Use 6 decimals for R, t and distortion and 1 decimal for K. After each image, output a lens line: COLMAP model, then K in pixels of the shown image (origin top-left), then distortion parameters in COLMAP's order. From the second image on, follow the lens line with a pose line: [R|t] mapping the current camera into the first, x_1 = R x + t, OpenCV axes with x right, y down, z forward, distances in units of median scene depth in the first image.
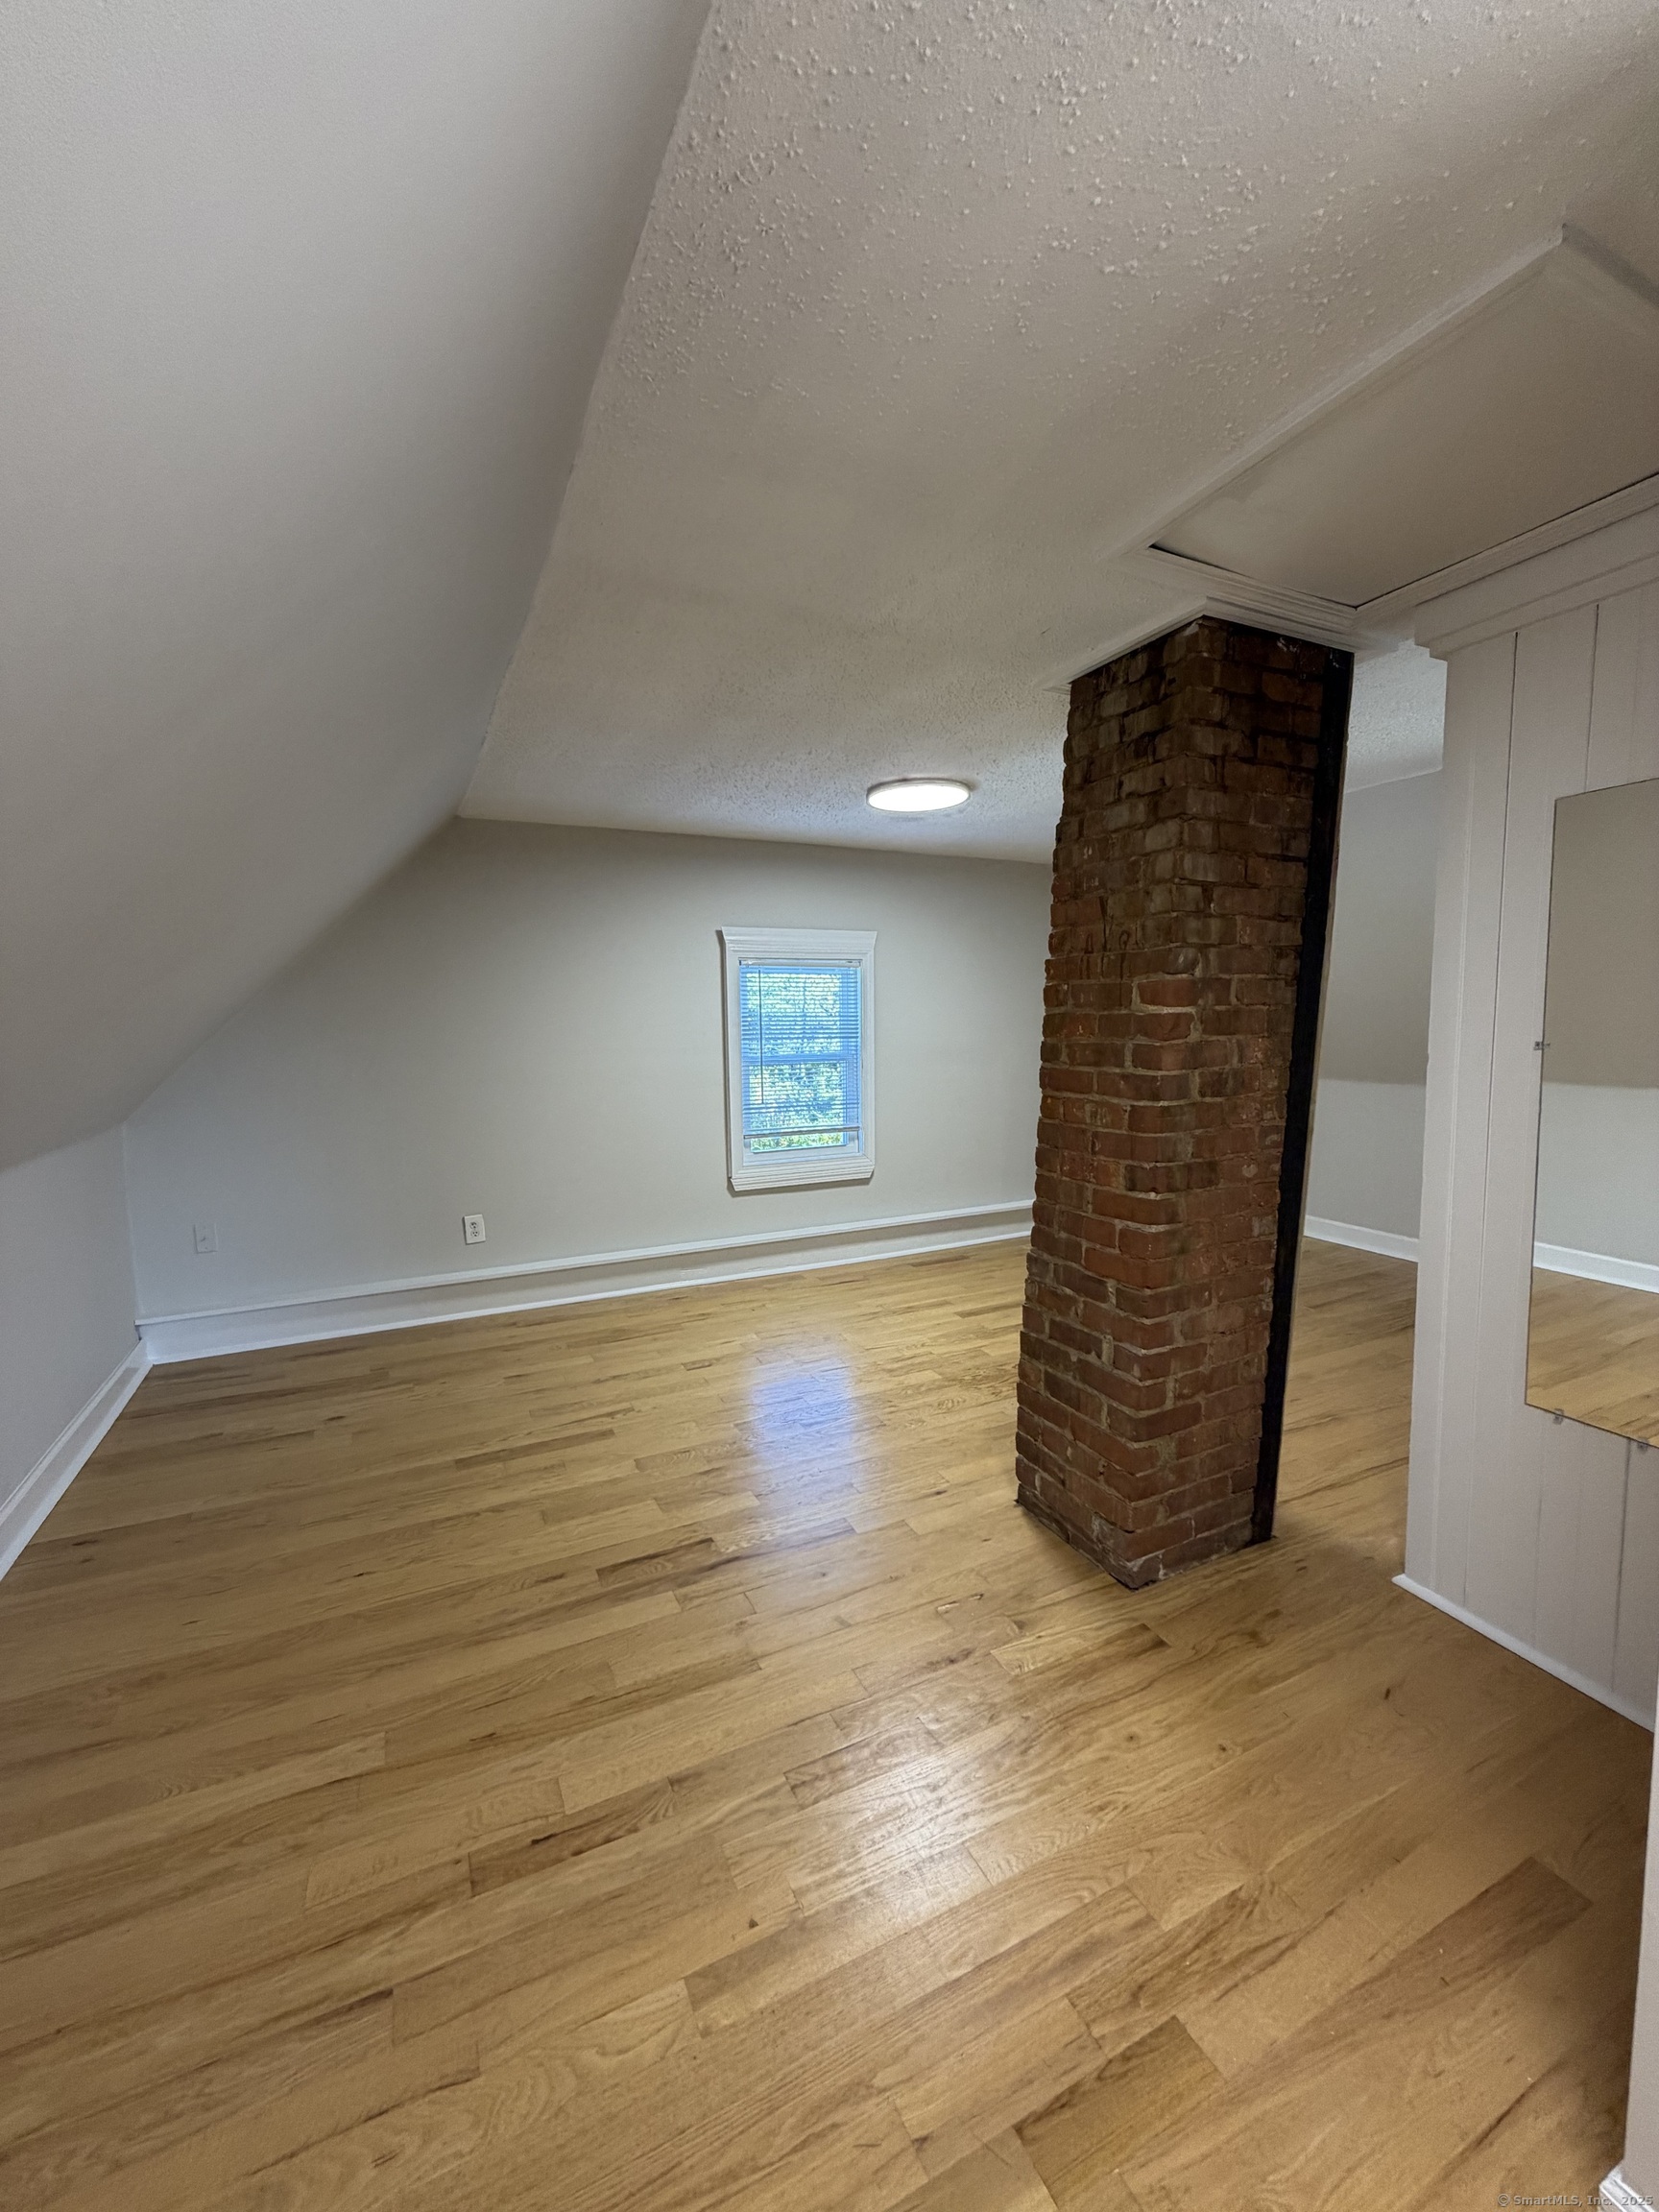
lens RADIAL K [[879.6, 0, 827.3], [0, 879.6, 1093.9], [0, 0, 1]] dist [0.000208, 0.000287]
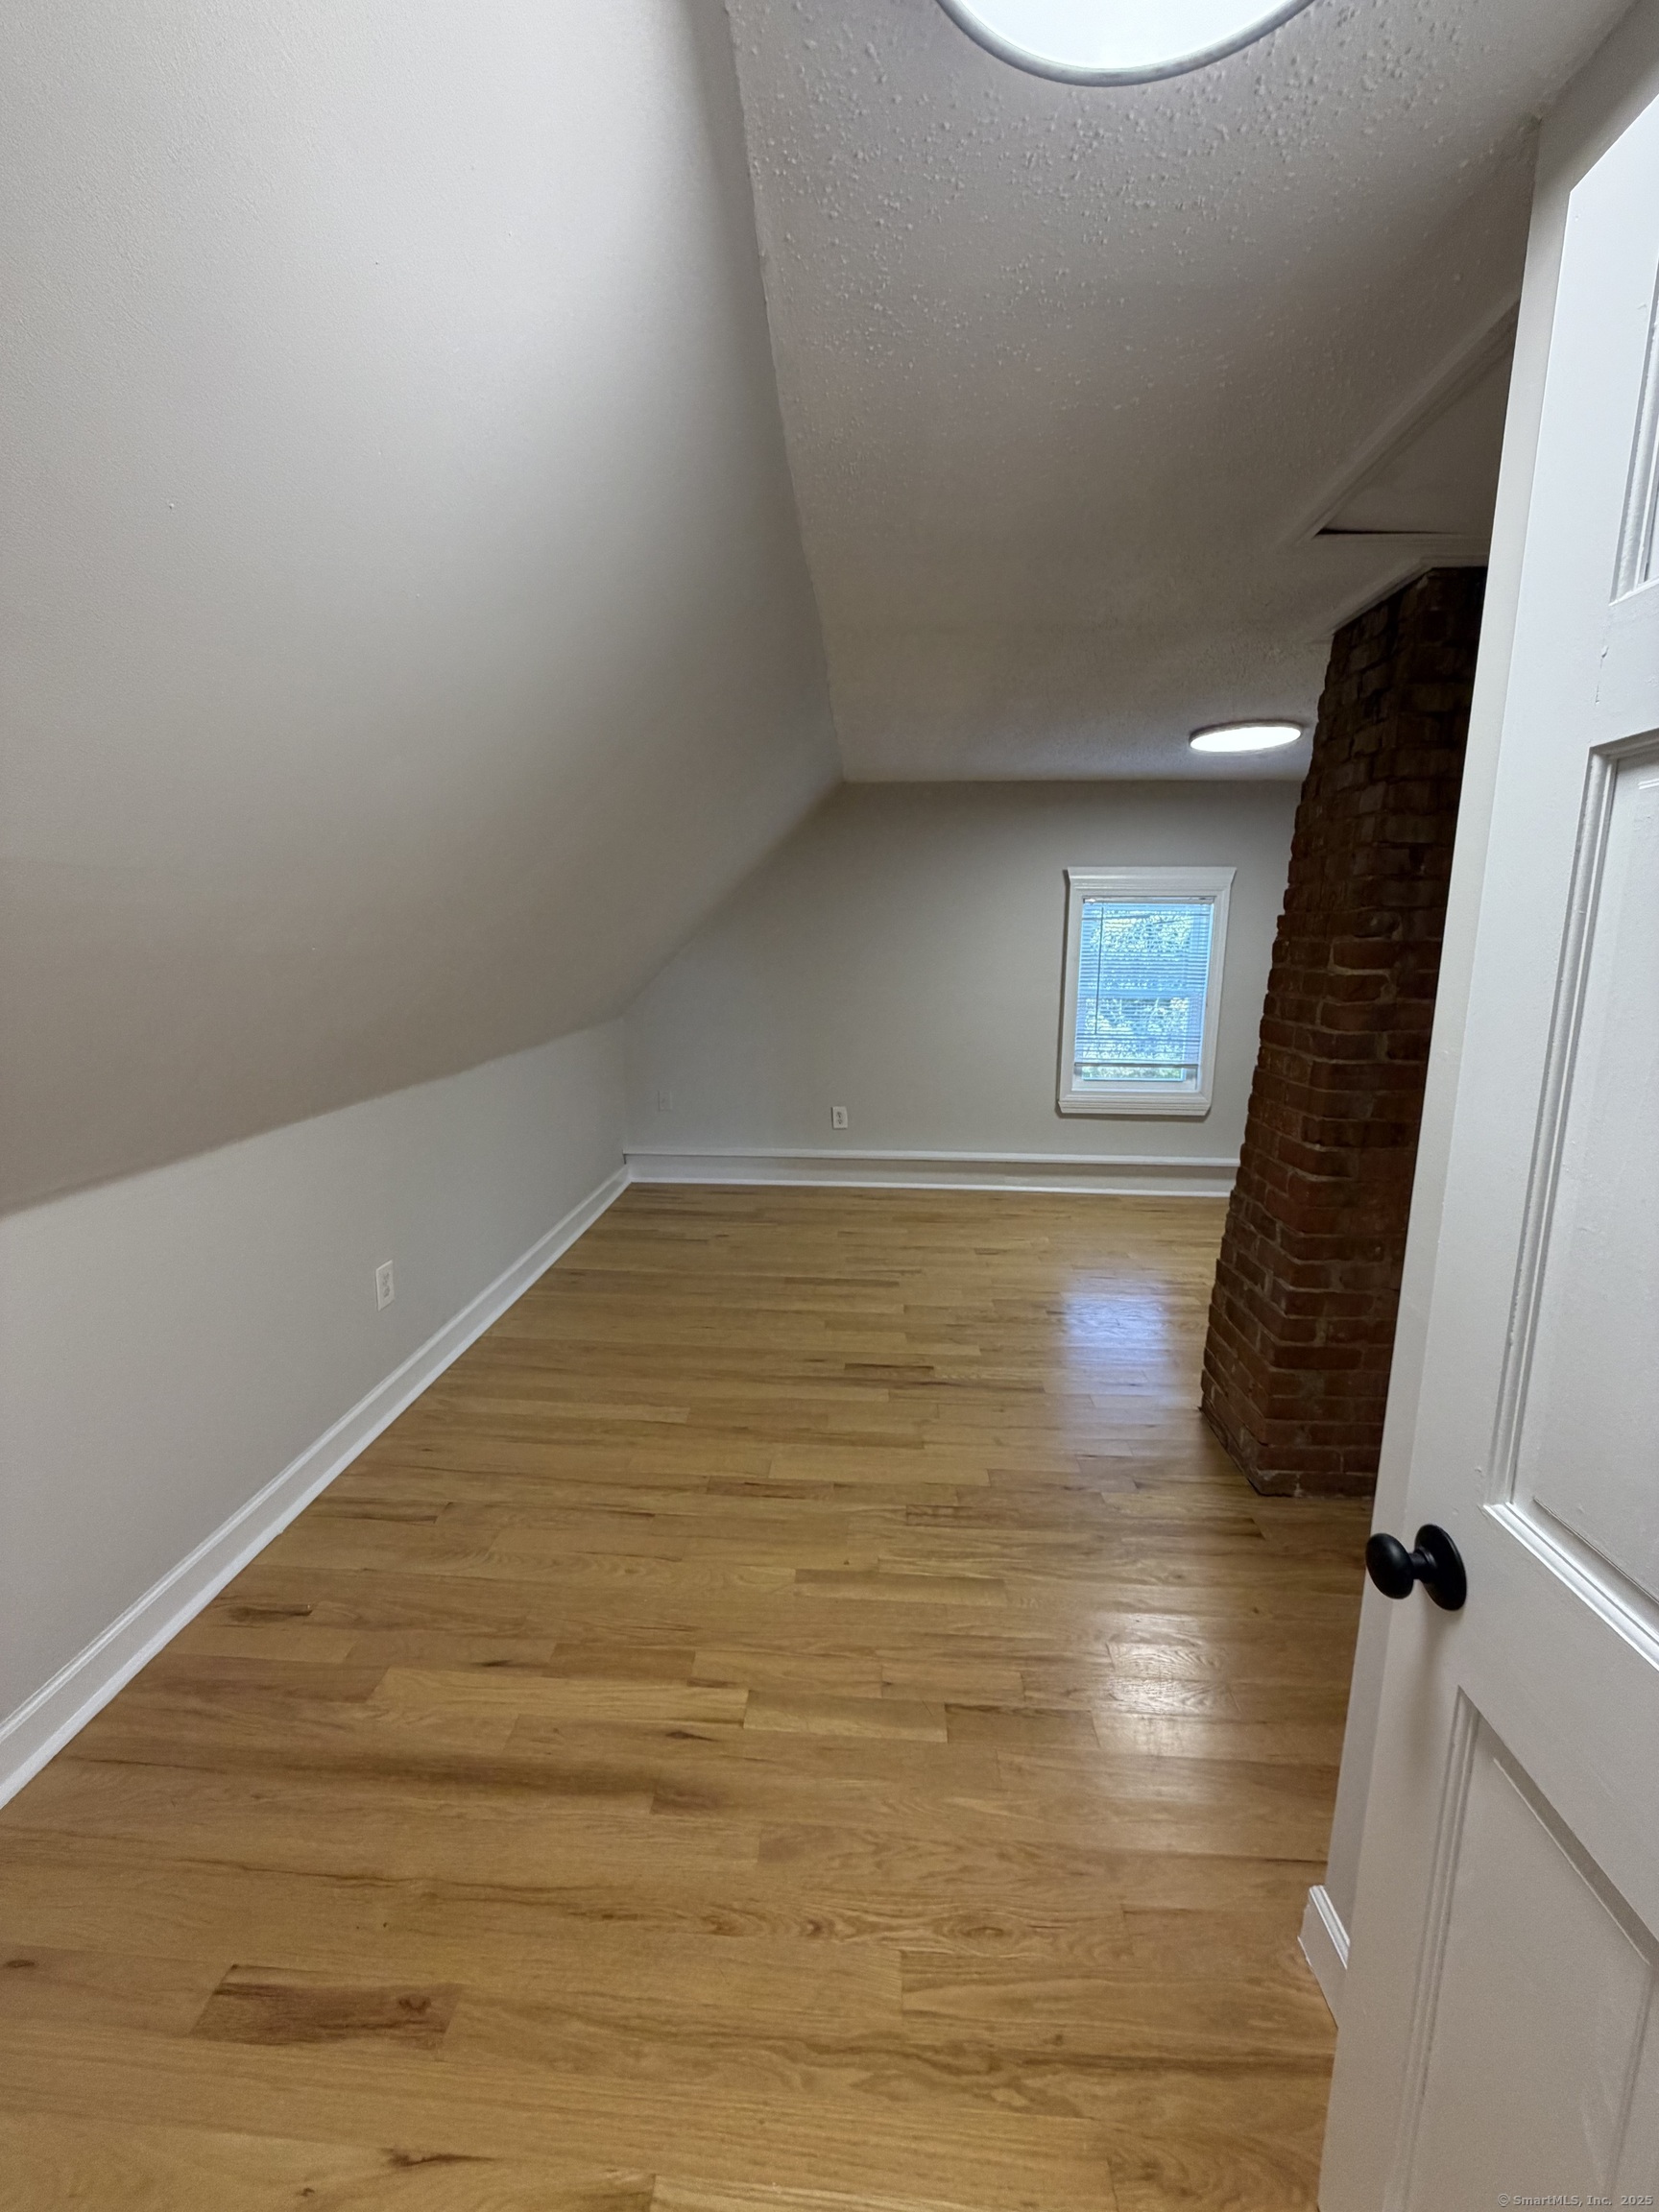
lens RADIAL K [[879.6, 0, 831.6], [0, 879.6, 1093.3], [0, 0, 1]] dist [0.000208, 0.000287]
pose [[0.876744, 0.103620, -0.469663, 0.327353], [-0.060756, 0.992554, 0.105567, -0.024114], [0.477105, -0.064020, 0.876511, -0.194496]]
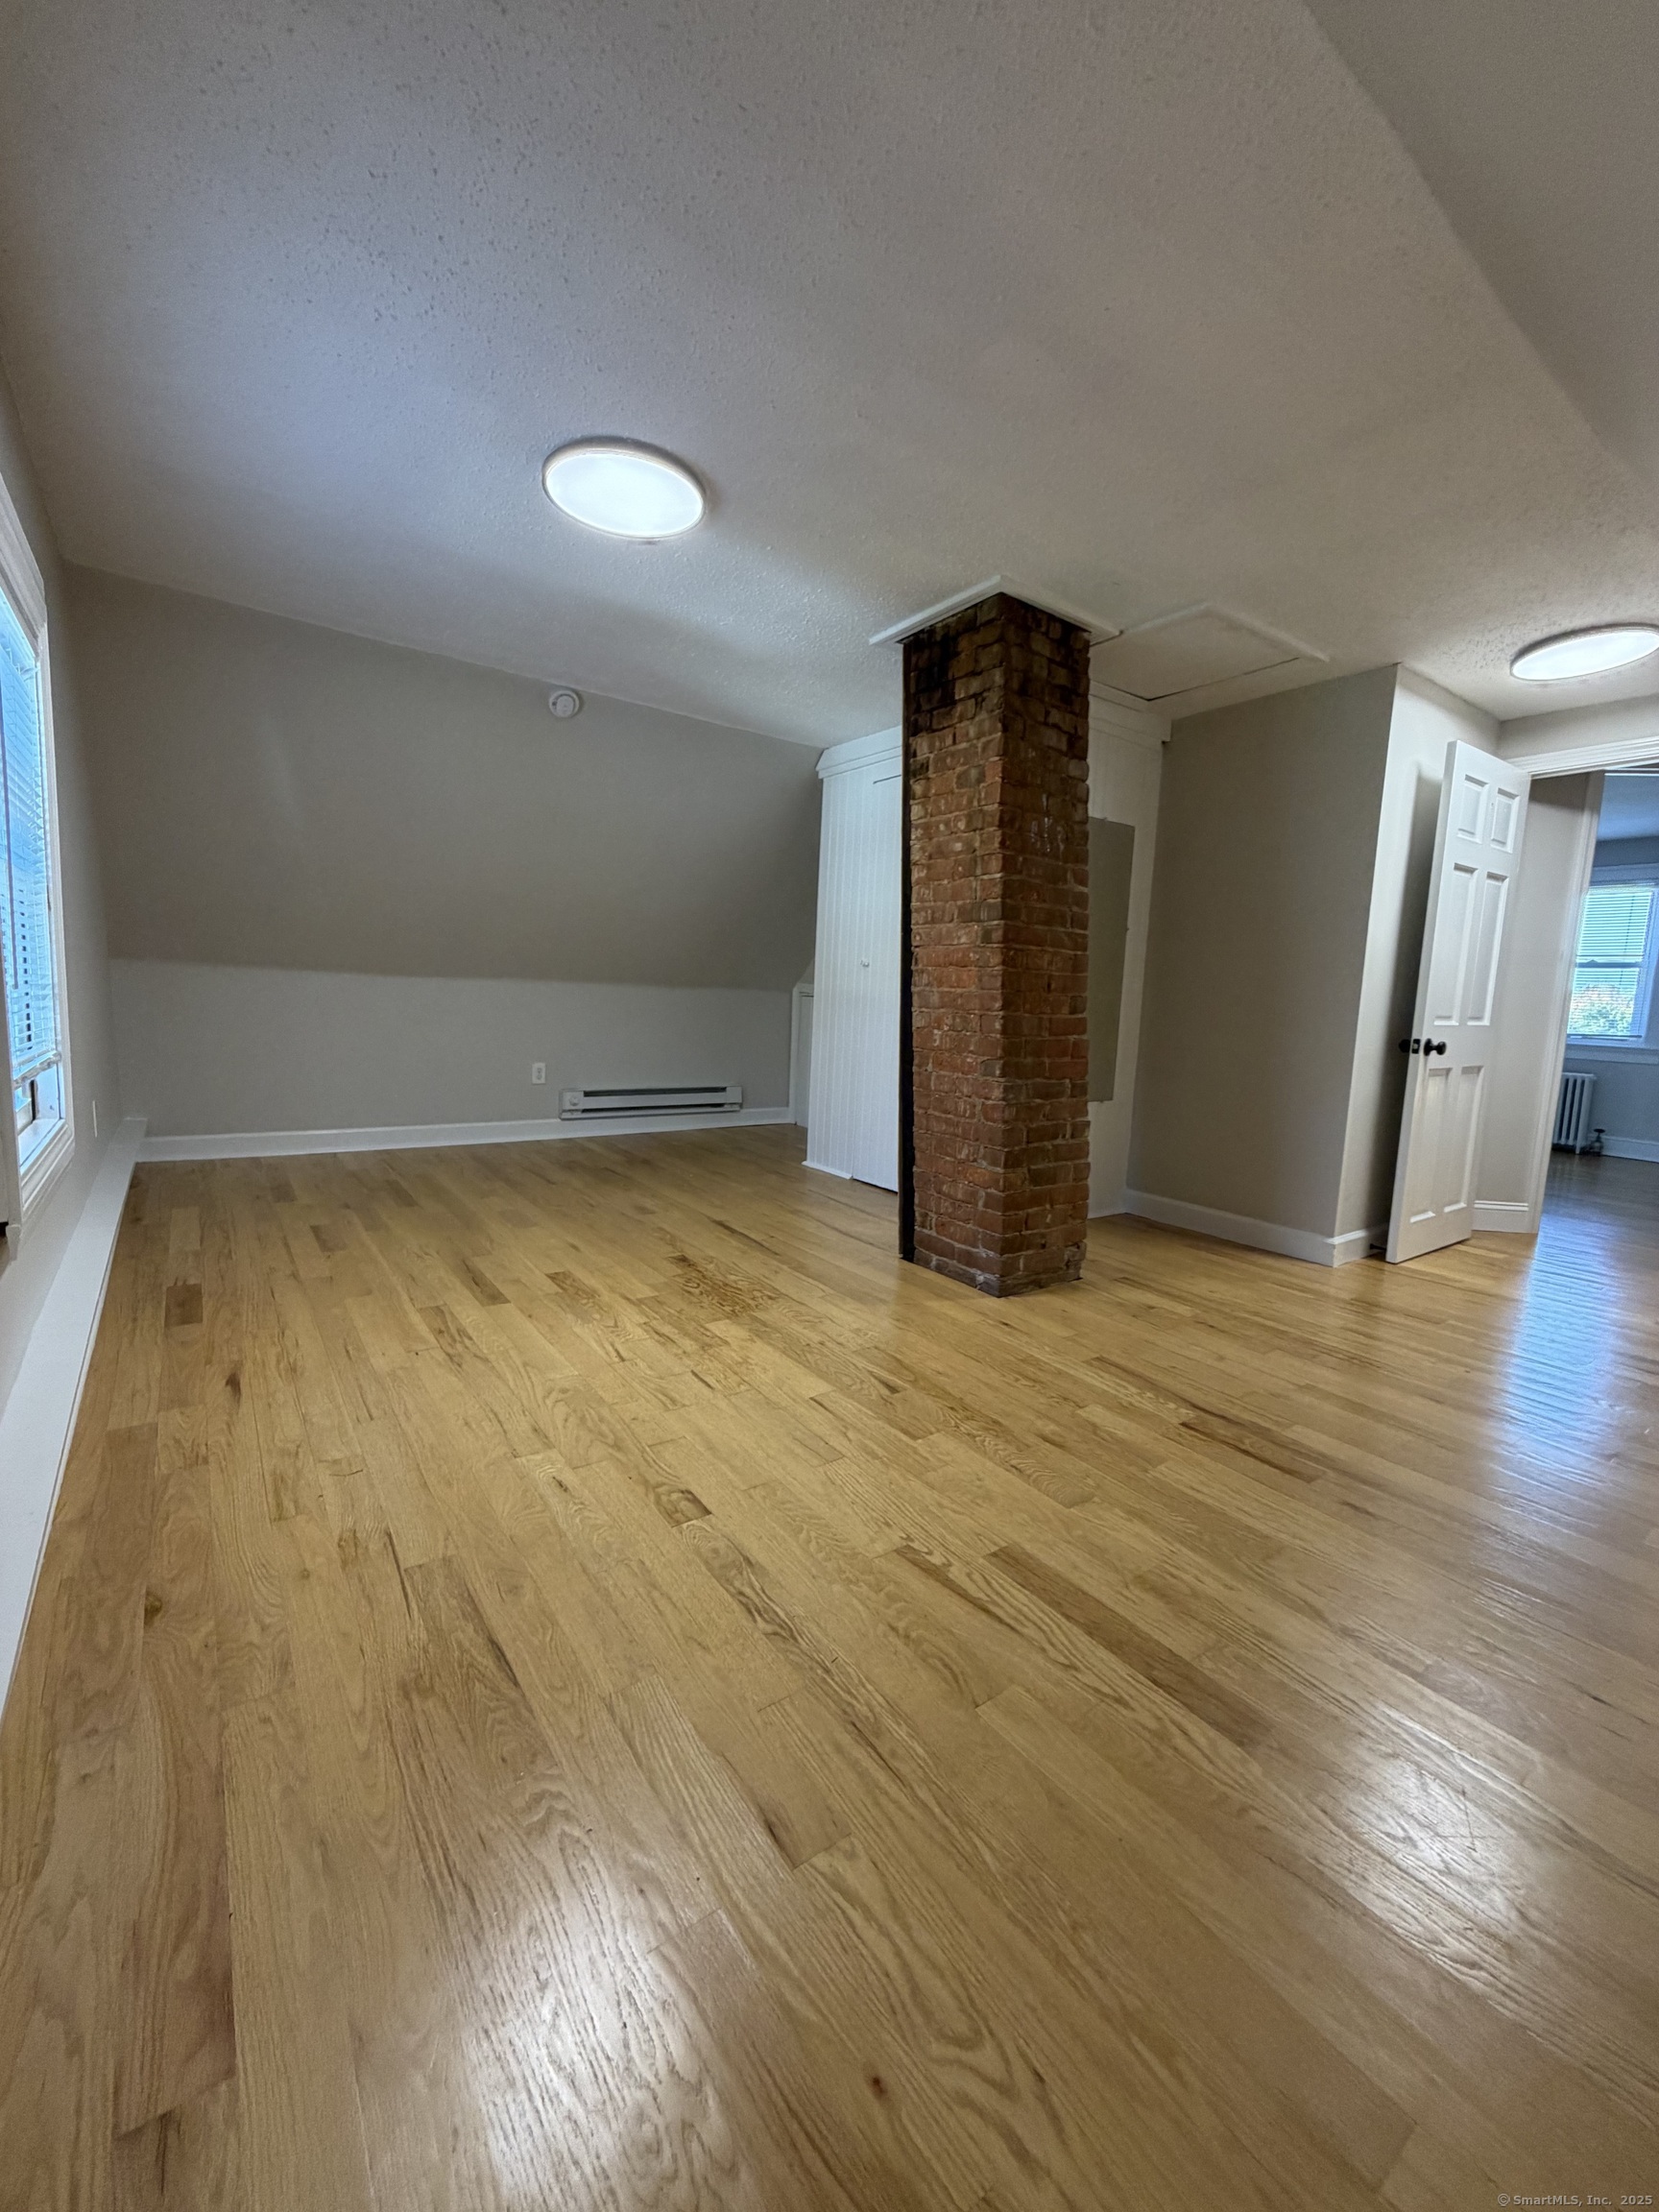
lens RADIAL K [[879.6, 0, 833.0], [0, 879.6, 1096.4], [0, 0, 1]] dist [0.000208, 0.000287]
pose [[-0.183355, -0.108993, 0.976986, -0.981060], [0.041807, 0.992071, 0.118522, 0.054311], [-0.982157, 0.062576, -0.177344, 1.603167]]
